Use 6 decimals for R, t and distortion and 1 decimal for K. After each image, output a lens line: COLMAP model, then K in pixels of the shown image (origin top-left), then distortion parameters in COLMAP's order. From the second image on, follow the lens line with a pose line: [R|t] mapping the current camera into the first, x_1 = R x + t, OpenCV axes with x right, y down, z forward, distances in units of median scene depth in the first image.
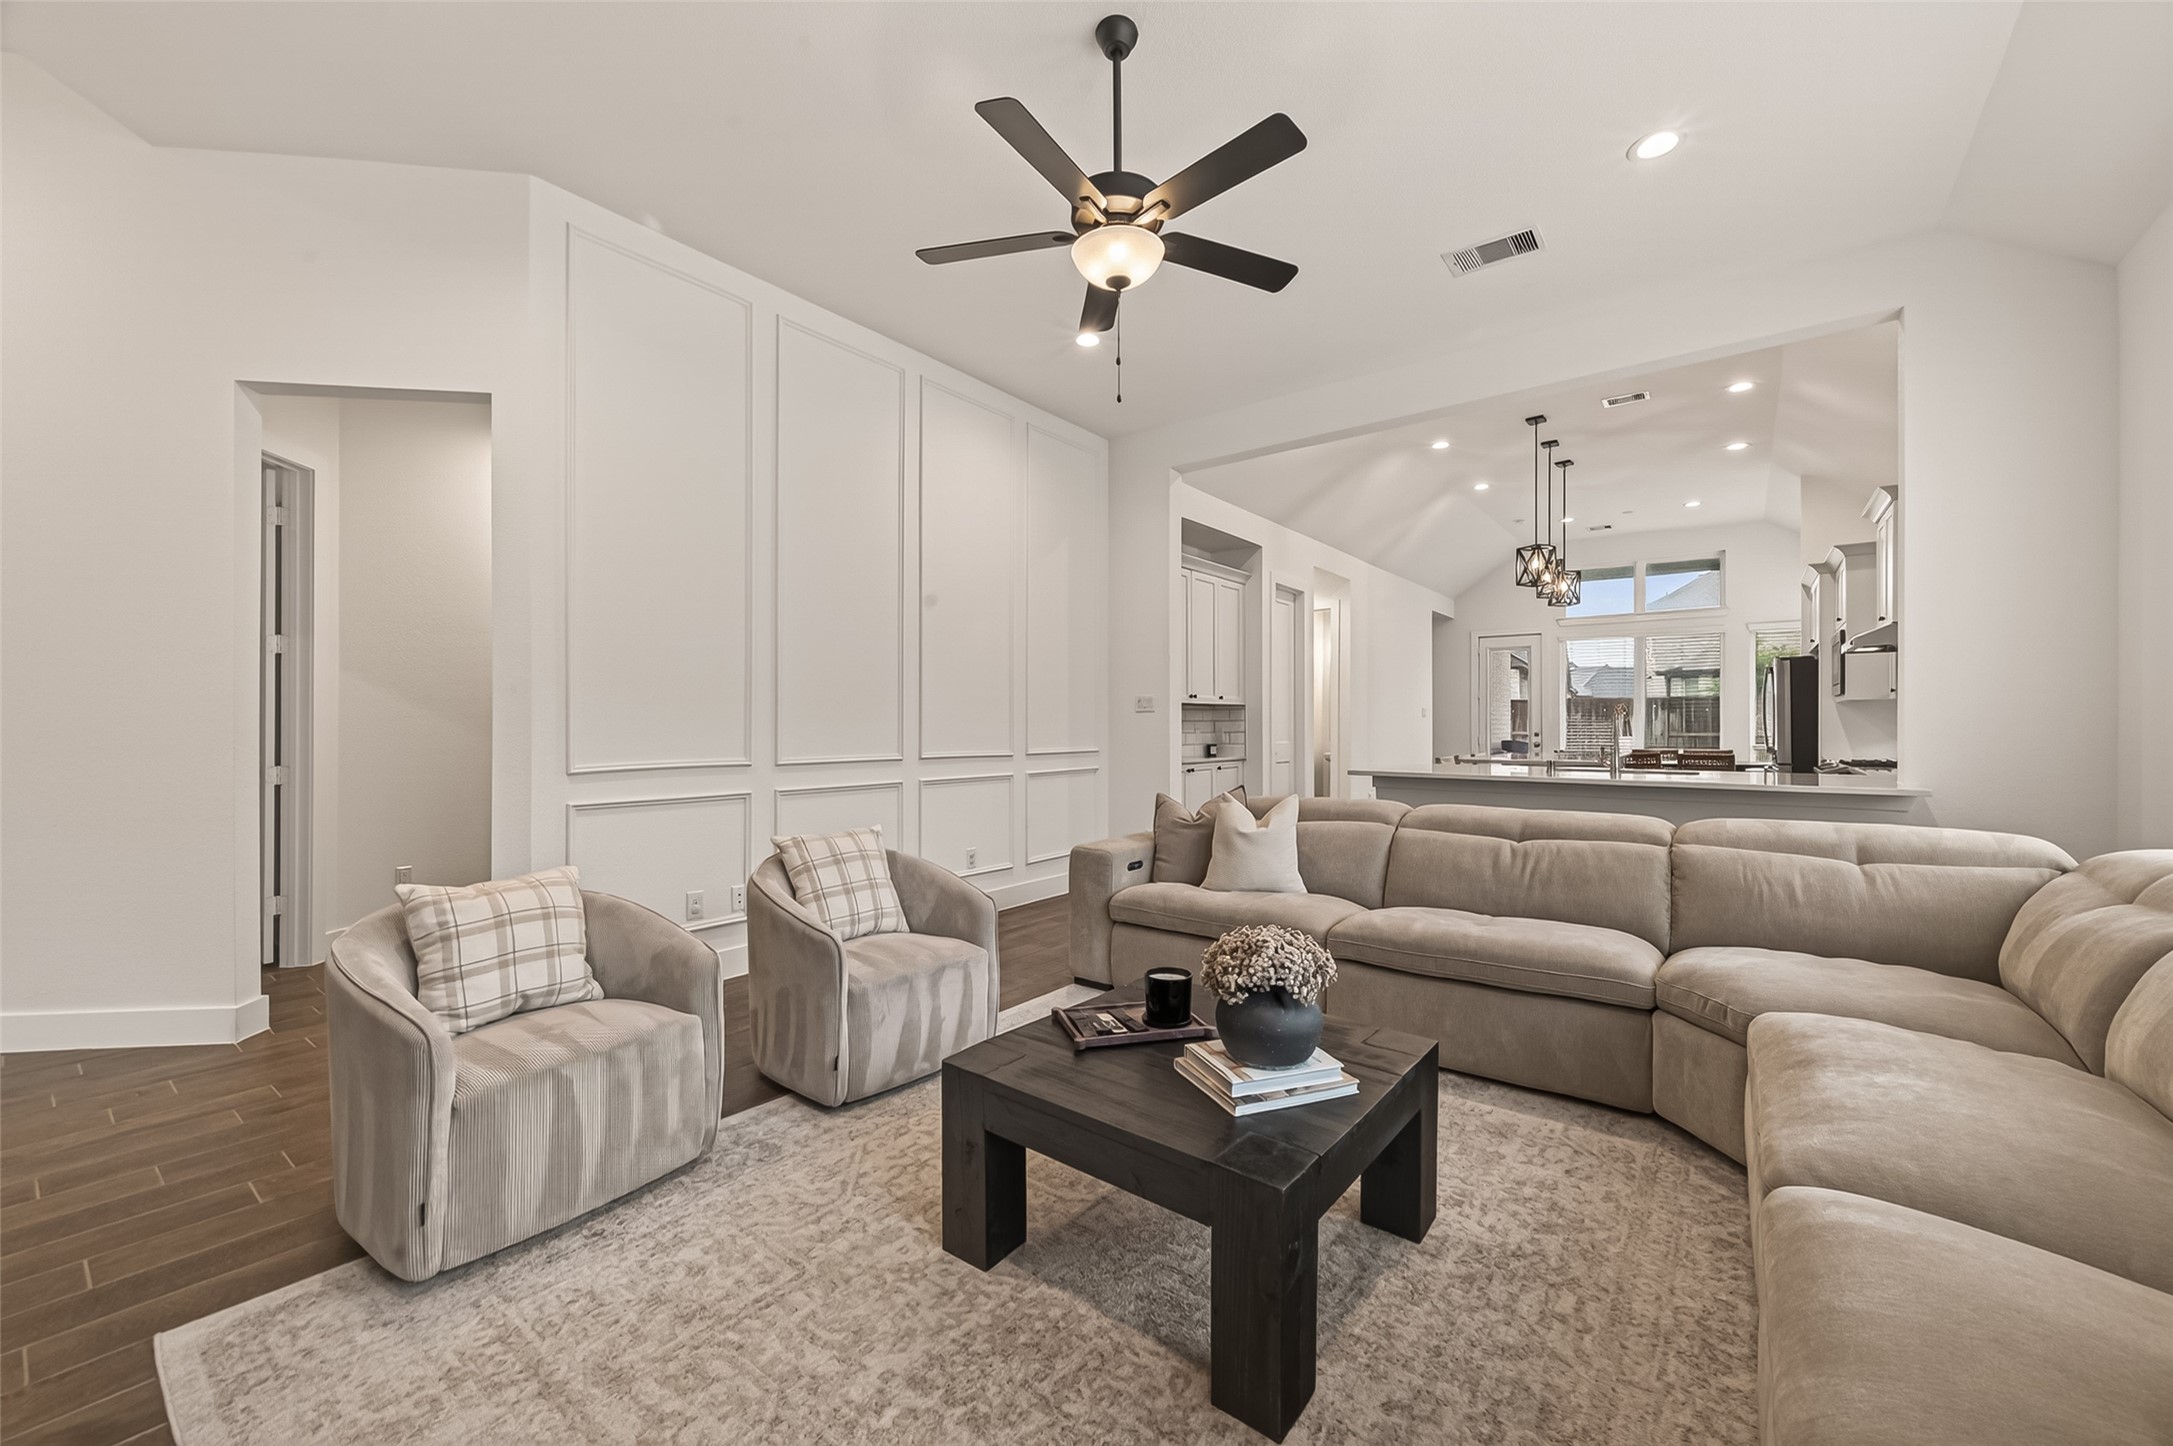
lens RADIAL K [[839.0, 0, 1089.6], [0, 839.0, 723.4], [0, 0, 1]] dist [0.013684, -0.002303]
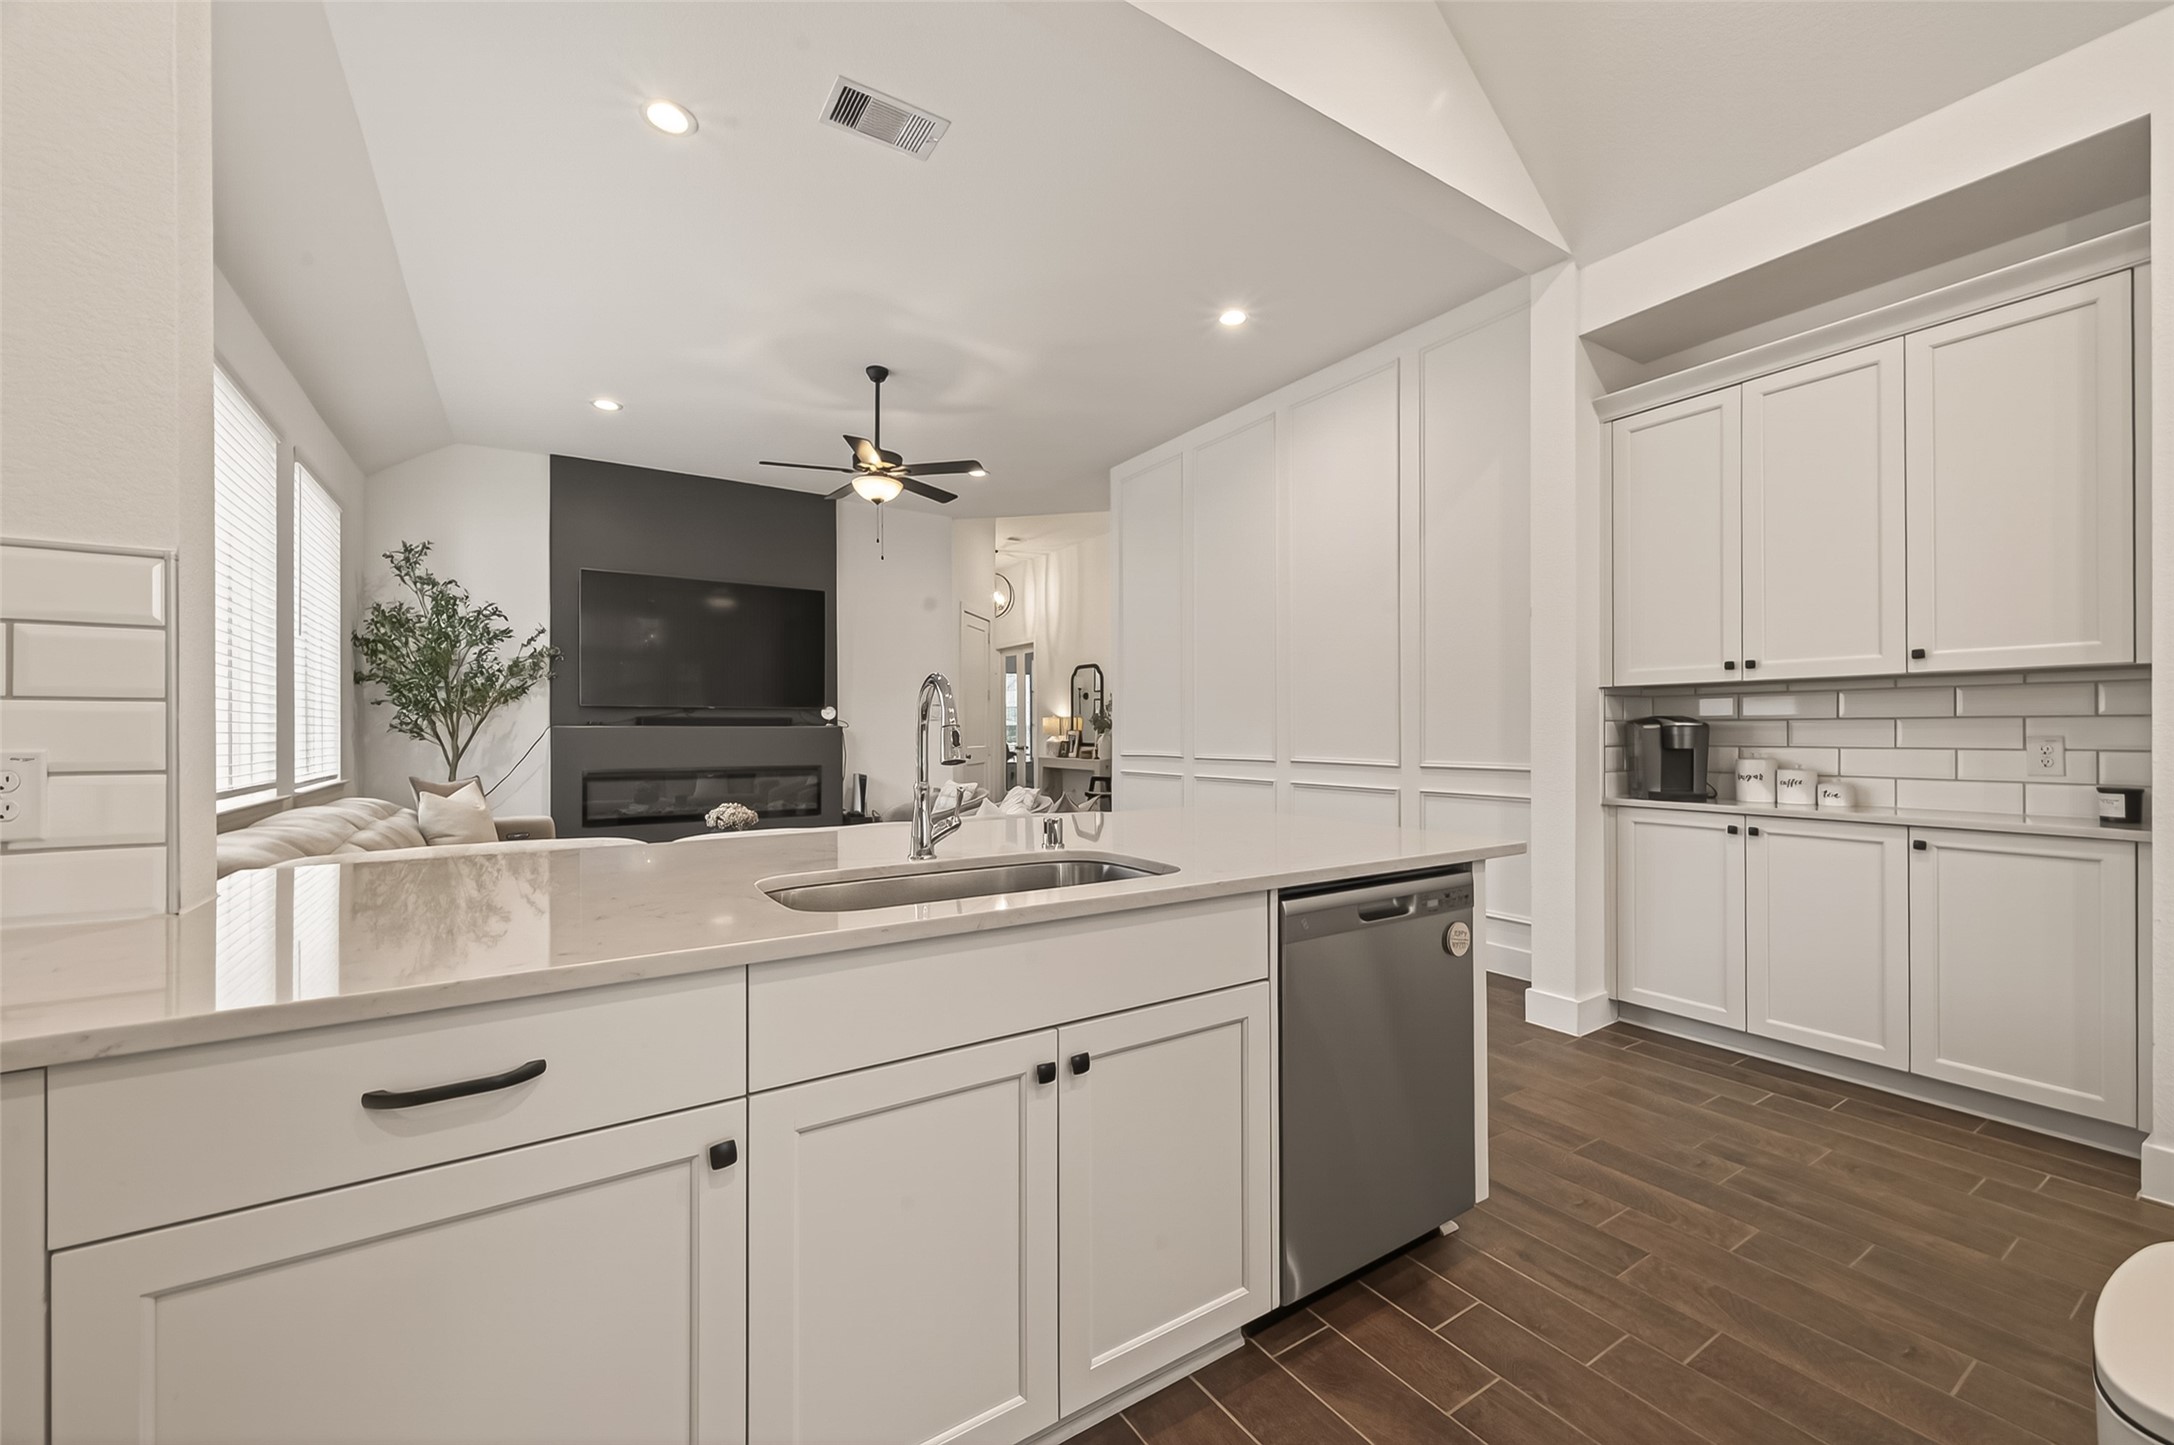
lens RADIAL K [[839.4, 0, 1090.7], [0, 839.4, 729.2], [0, 0, 1]] dist [0.013684, -0.002303]
pose [[-0.319725, 0.001971, -0.947508, 0.661521], [0.005338, 0.999986, 0.000279, 0.000139], [0.947495, -0.004968, -0.319731, 0.815743]]
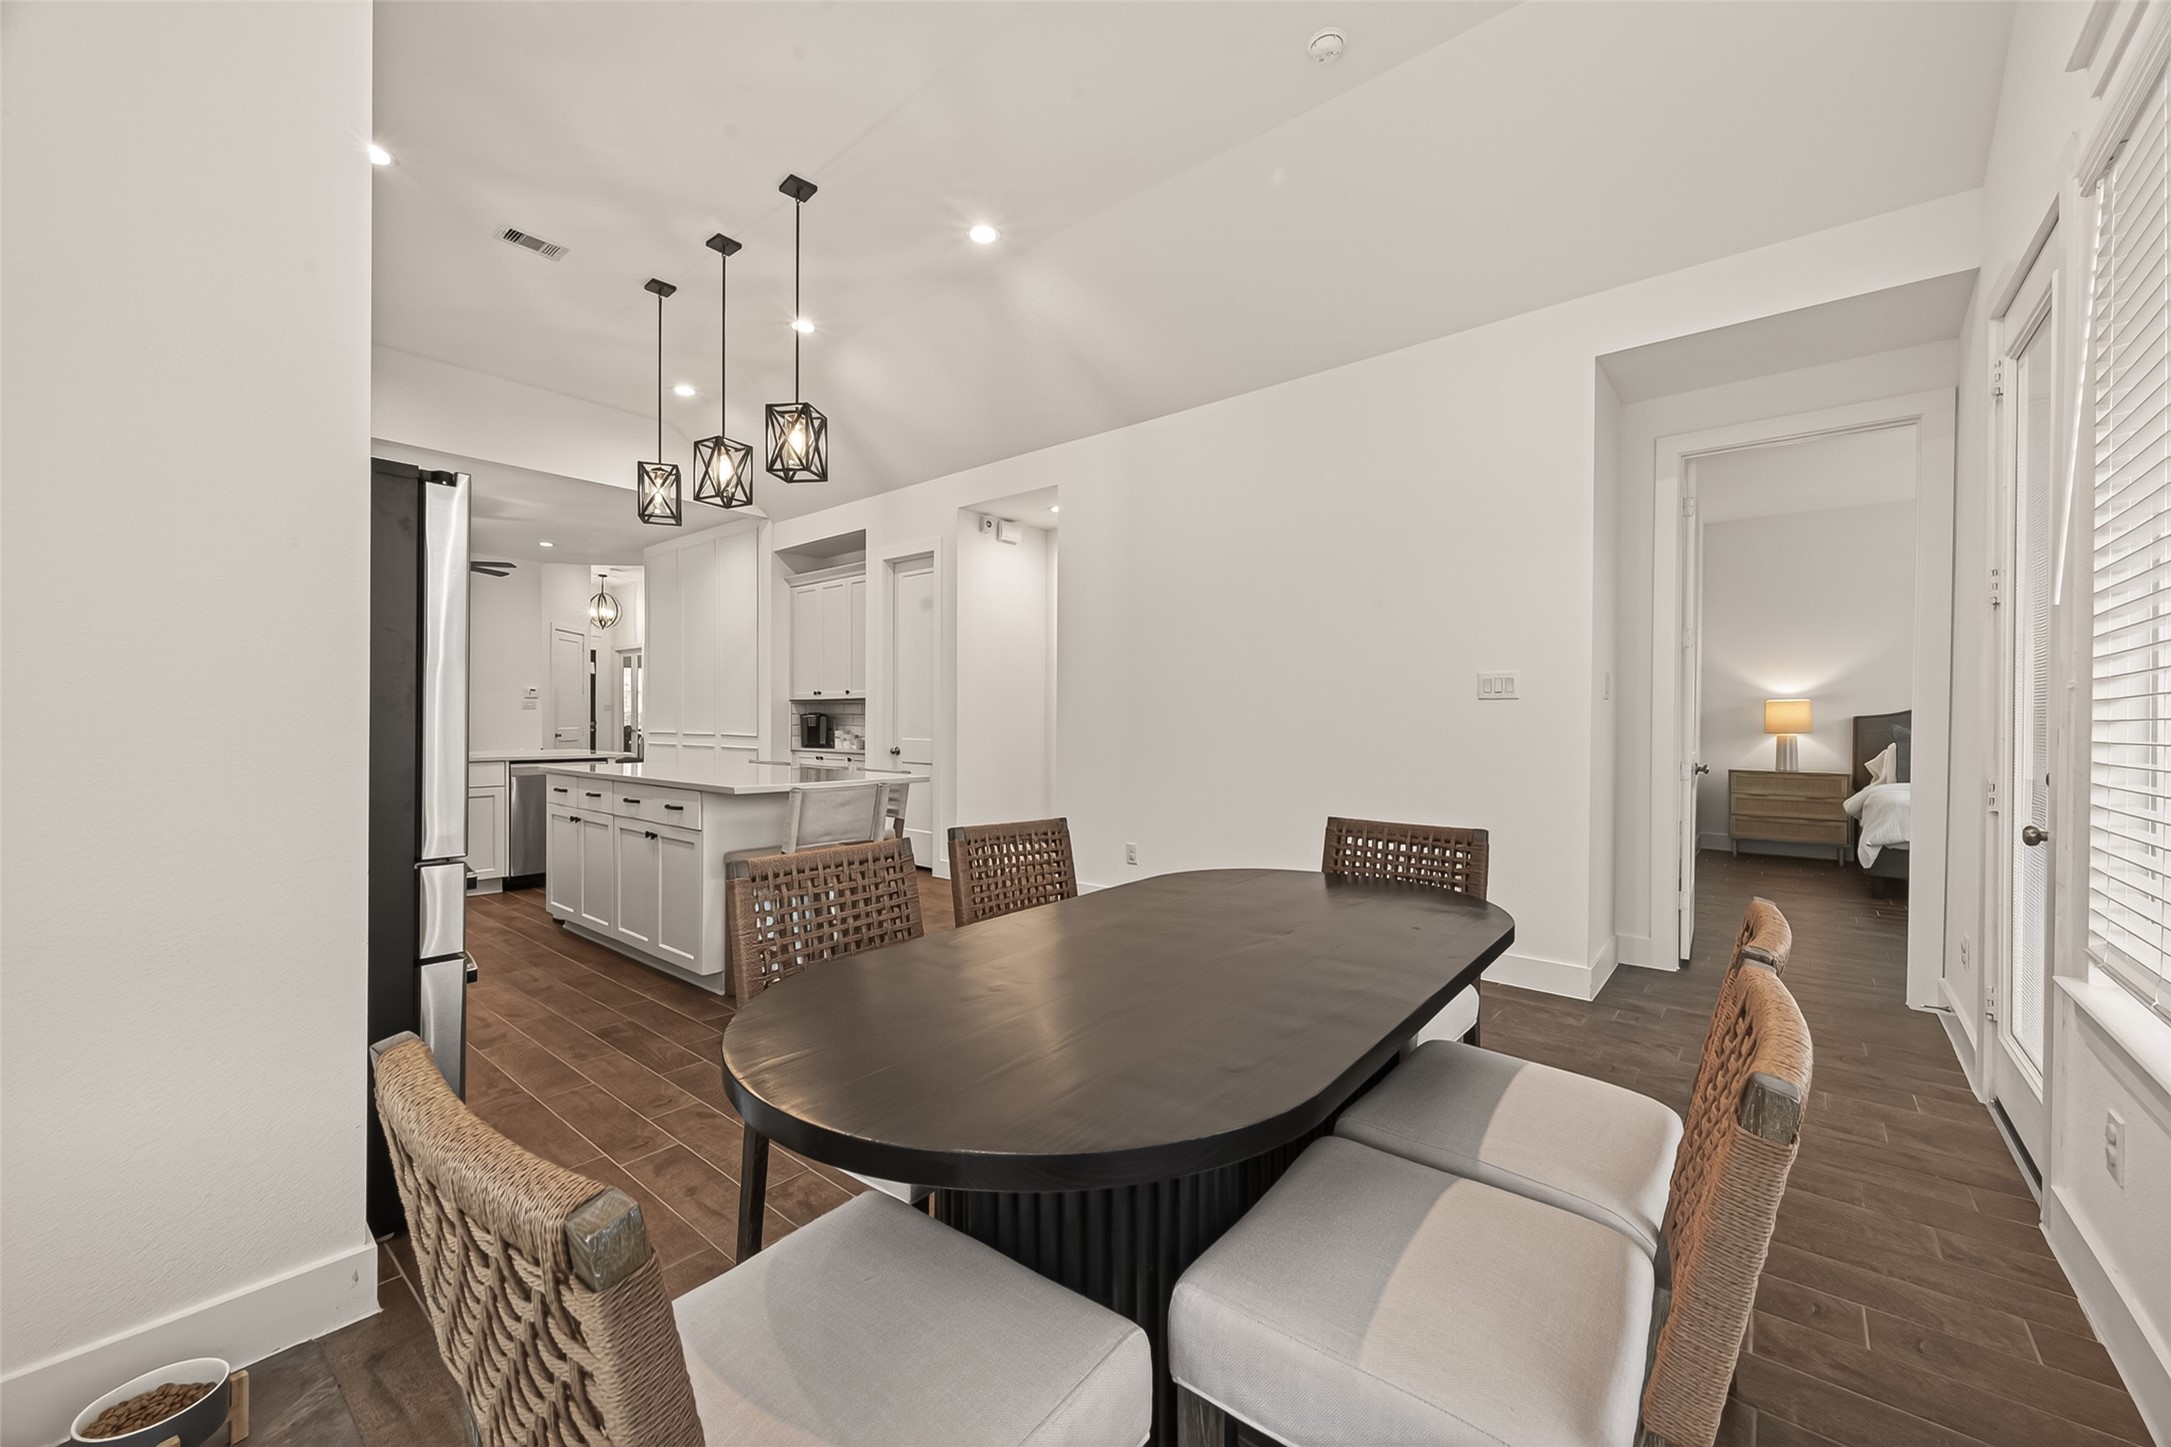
lens RADIAL K [[838.2, 0, 1085.7], [0, 838.2, 721.7], [0, 0, 1]] dist [0.013684, -0.002303]
pose [[-0.020114, 0.007698, -0.999768, 1.267742], [0.000519, 0.999970, 0.007689, -0.001715], [0.999798, -0.000364, -0.020118, 1.391248]]
